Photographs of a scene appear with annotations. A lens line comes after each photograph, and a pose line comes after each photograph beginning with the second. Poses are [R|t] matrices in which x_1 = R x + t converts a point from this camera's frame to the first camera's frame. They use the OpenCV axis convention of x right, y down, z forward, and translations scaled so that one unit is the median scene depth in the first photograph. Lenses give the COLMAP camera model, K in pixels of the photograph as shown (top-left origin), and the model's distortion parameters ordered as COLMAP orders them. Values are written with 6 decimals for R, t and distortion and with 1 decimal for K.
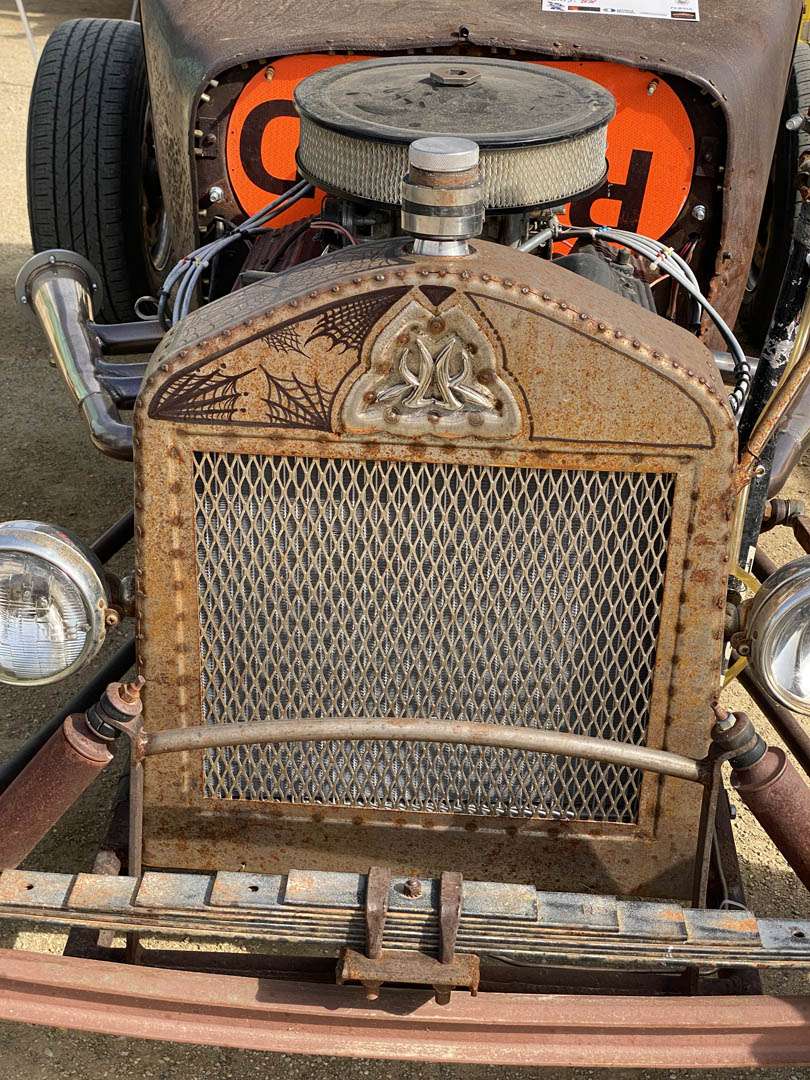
lens RADIAL K [[1668.2, 0, 412.4], [0, 1668.2, 519.0], [0, 0, 1]] dist [0.078799, 0.066894]
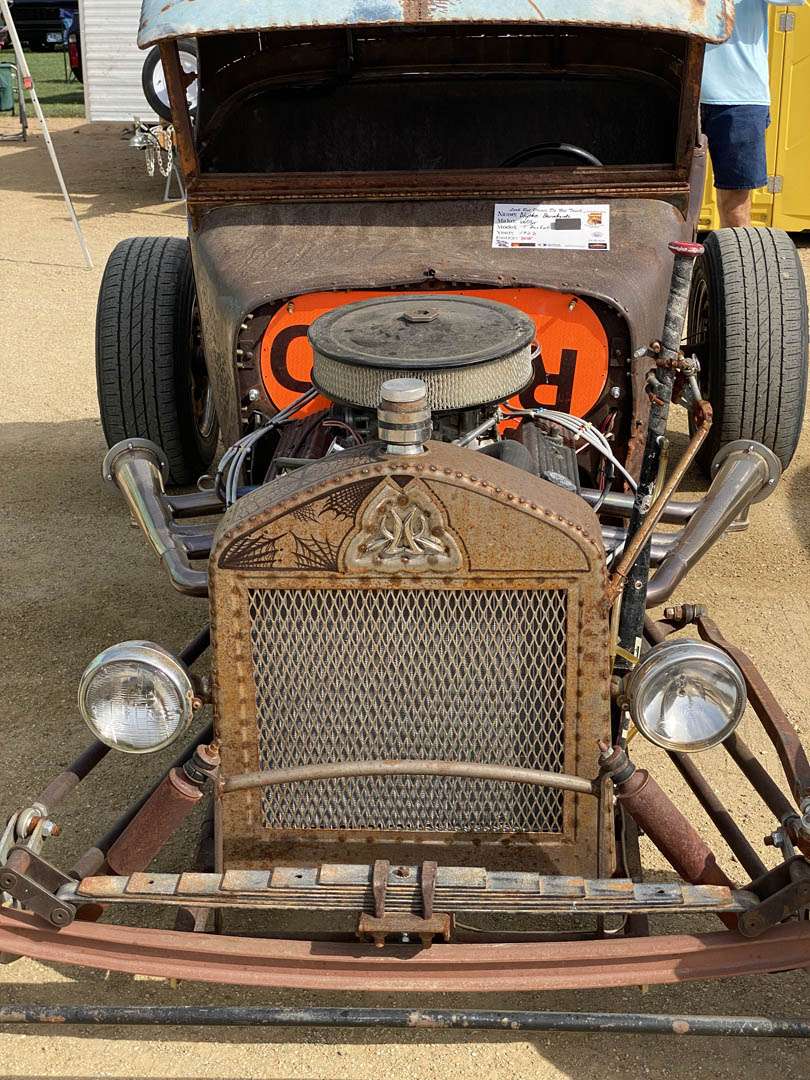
lens RADIAL K [[1668.2, 0, 412.4], [0, 1668.2, 519.0], [0, 0, 1]] dist [0.078799, 0.066894]
pose [[0.998754, -0.045341, -0.020870, 0.051672], [0.043661, 0.996235, -0.074891, 0.016188], [0.024187, 0.073886, 0.996973, -0.507358]]
